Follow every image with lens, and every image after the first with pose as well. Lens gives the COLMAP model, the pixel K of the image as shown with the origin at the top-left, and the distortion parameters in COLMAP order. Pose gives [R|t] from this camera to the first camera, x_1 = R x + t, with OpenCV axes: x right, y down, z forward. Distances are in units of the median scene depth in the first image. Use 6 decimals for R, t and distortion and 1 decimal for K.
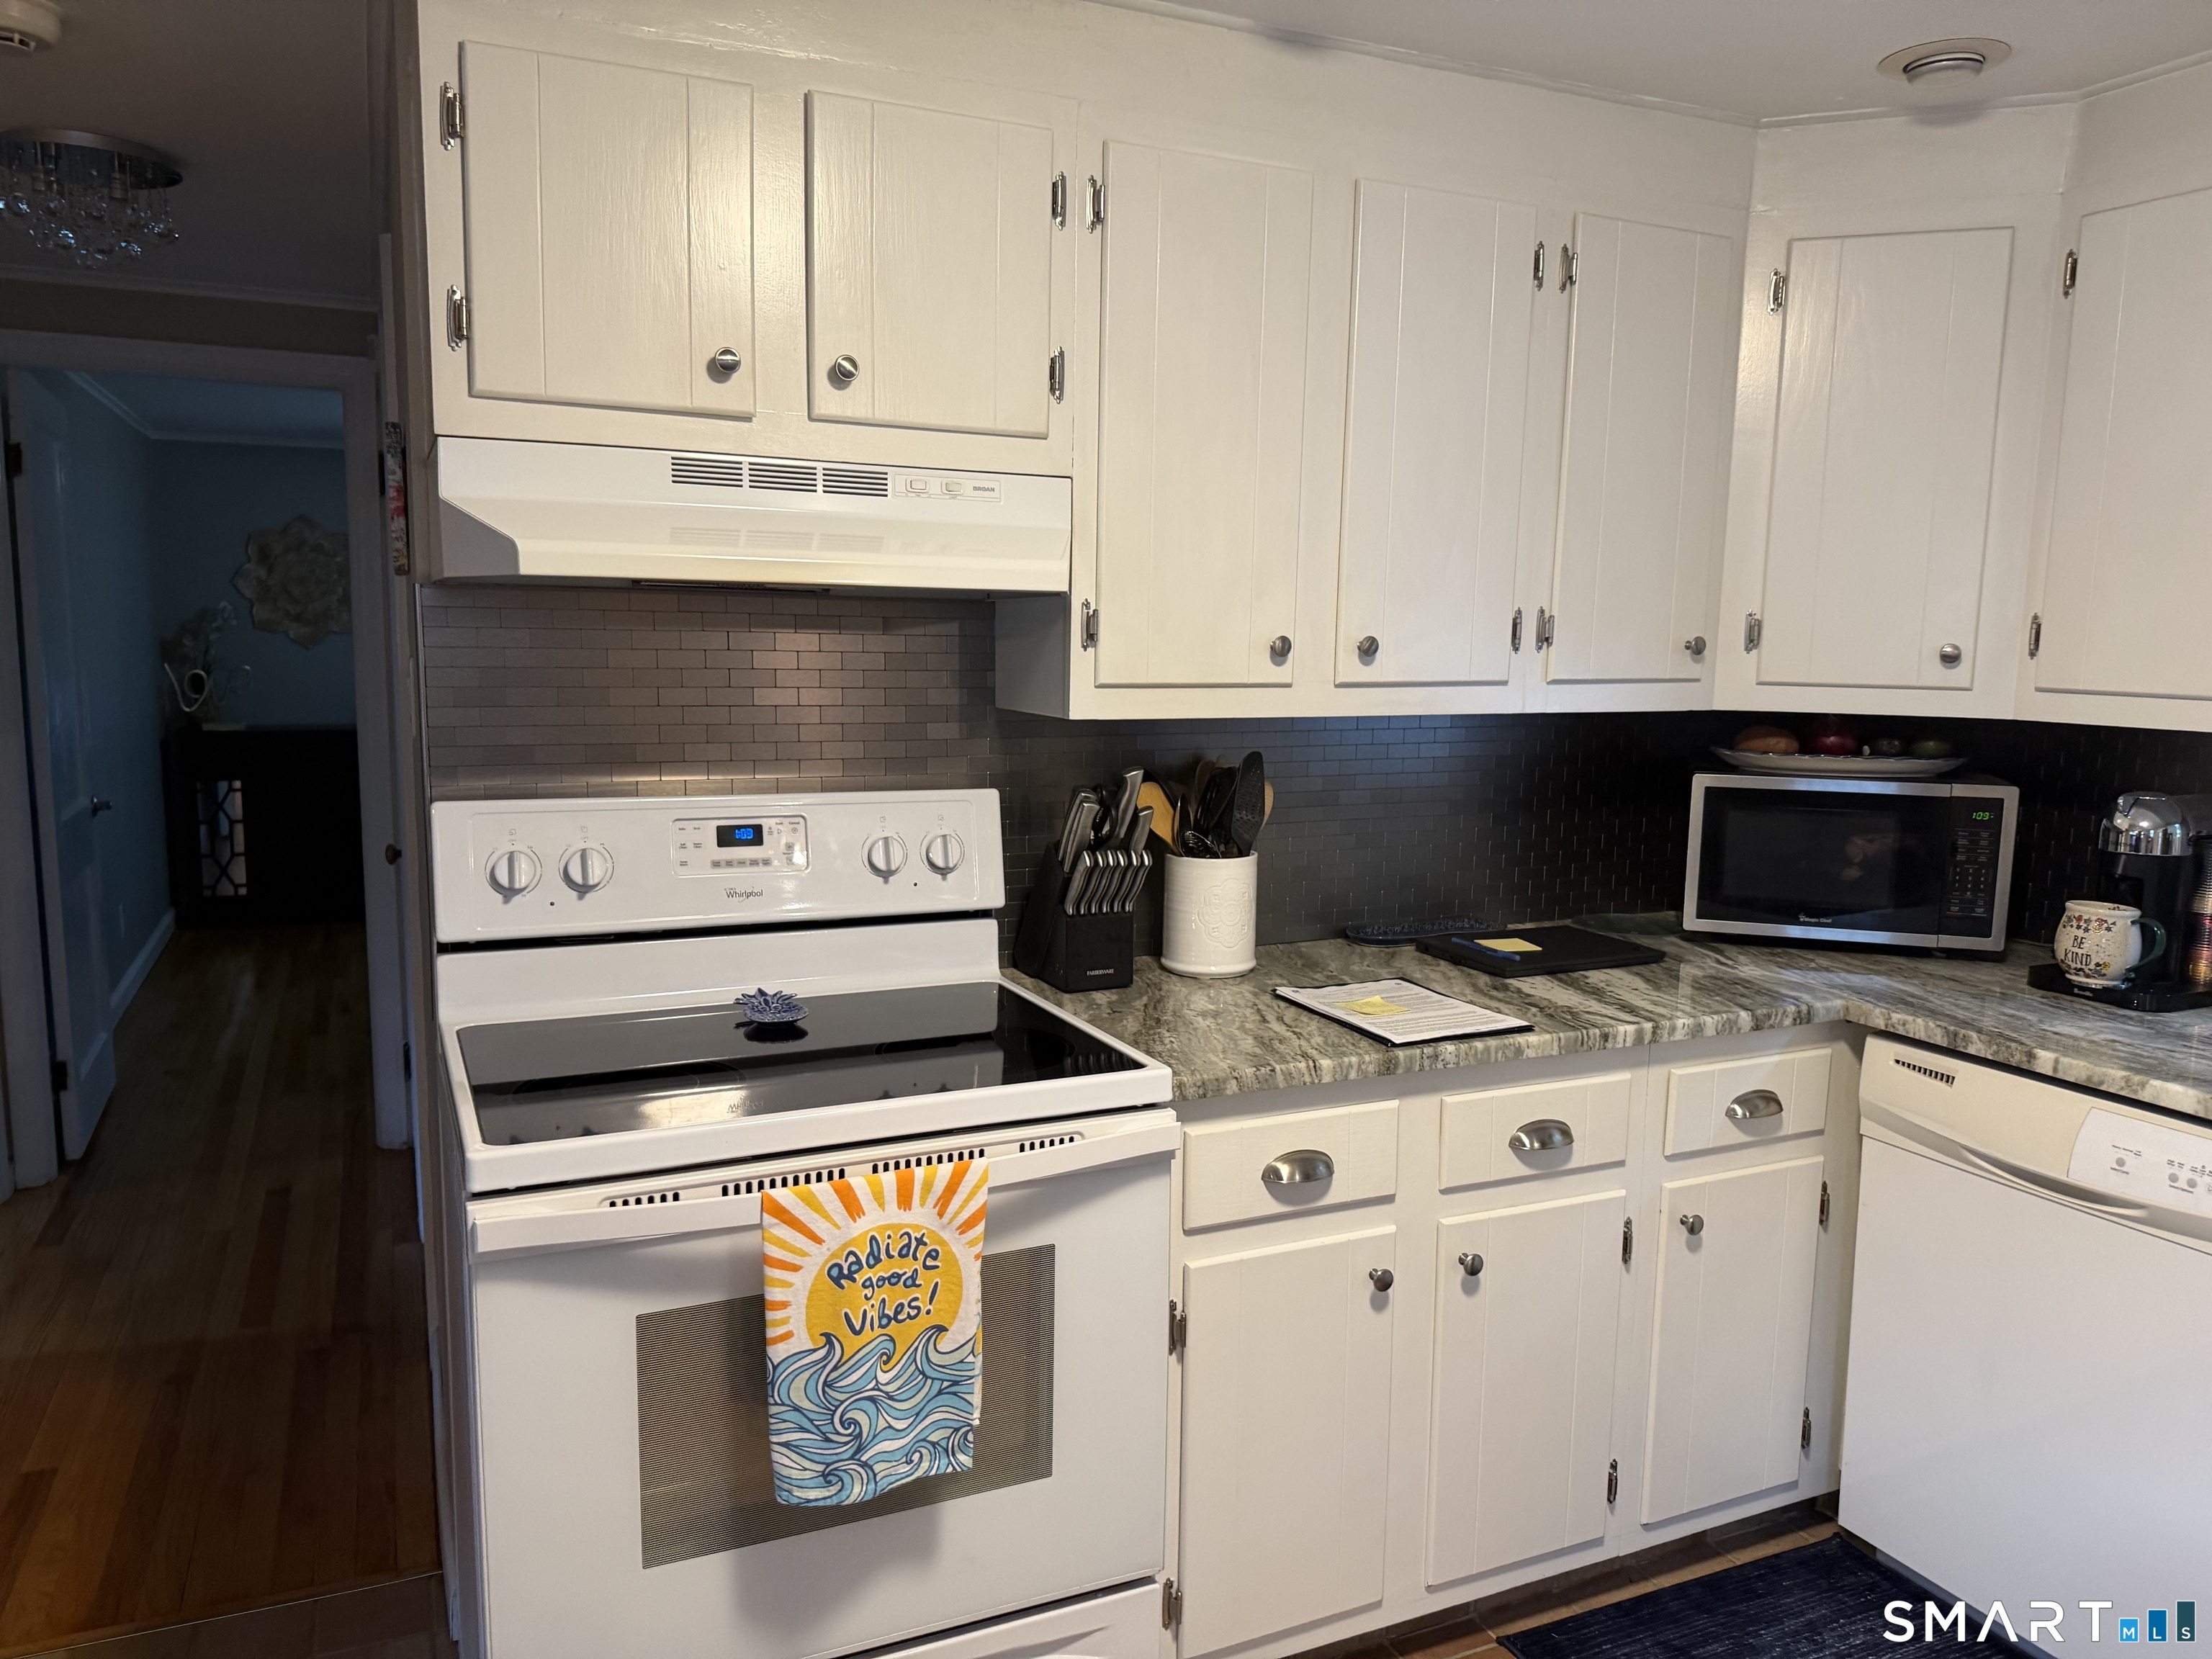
lens RADIAL K [[1585.0, 0, 1106.0], [0, 1585.0, 829.5], [0, 0, 1]] dist [0.066518, -0.095240]
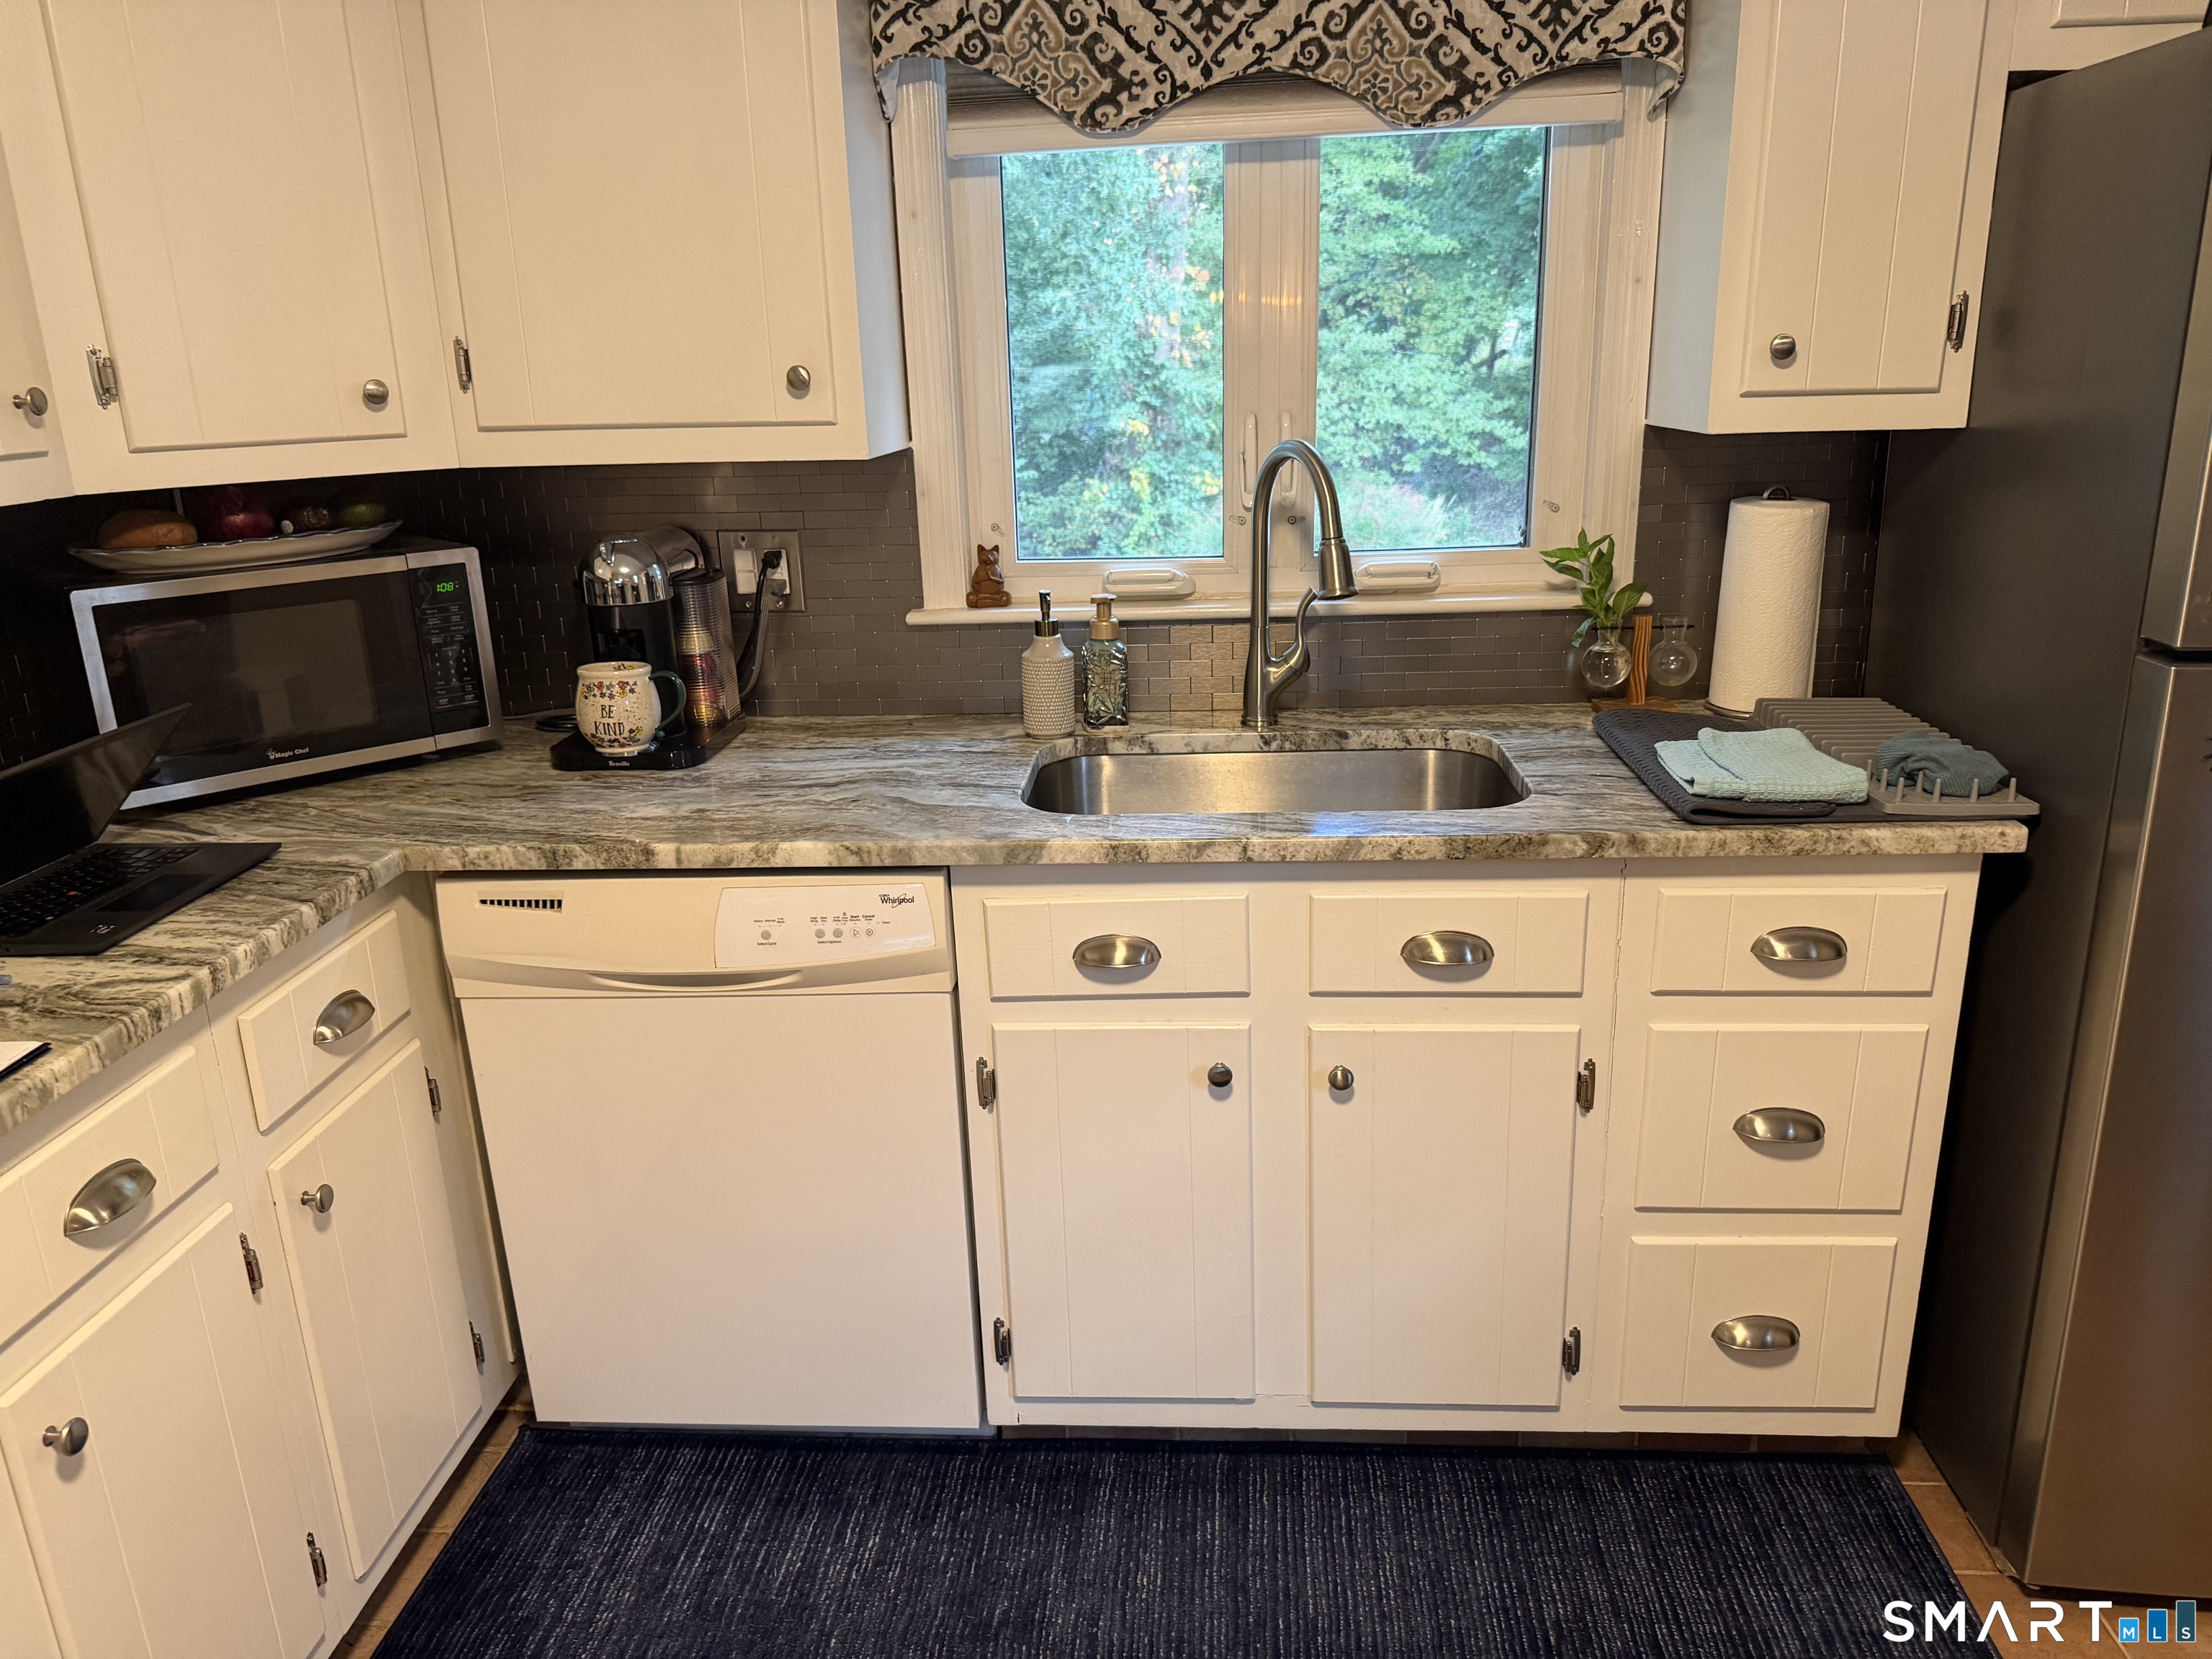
lens RADIAL K [[1585.0, 0, 1106.0], [0, 1585.0, 829.5], [0, 0, 1]] dist [0.066518, -0.095240]
pose [[0.480920, -0.284896, 0.829187, -0.024700], [0.152636, 0.958498, 0.240798, -0.040415], [-0.863376, 0.010759, 0.504446, 0.306581]]
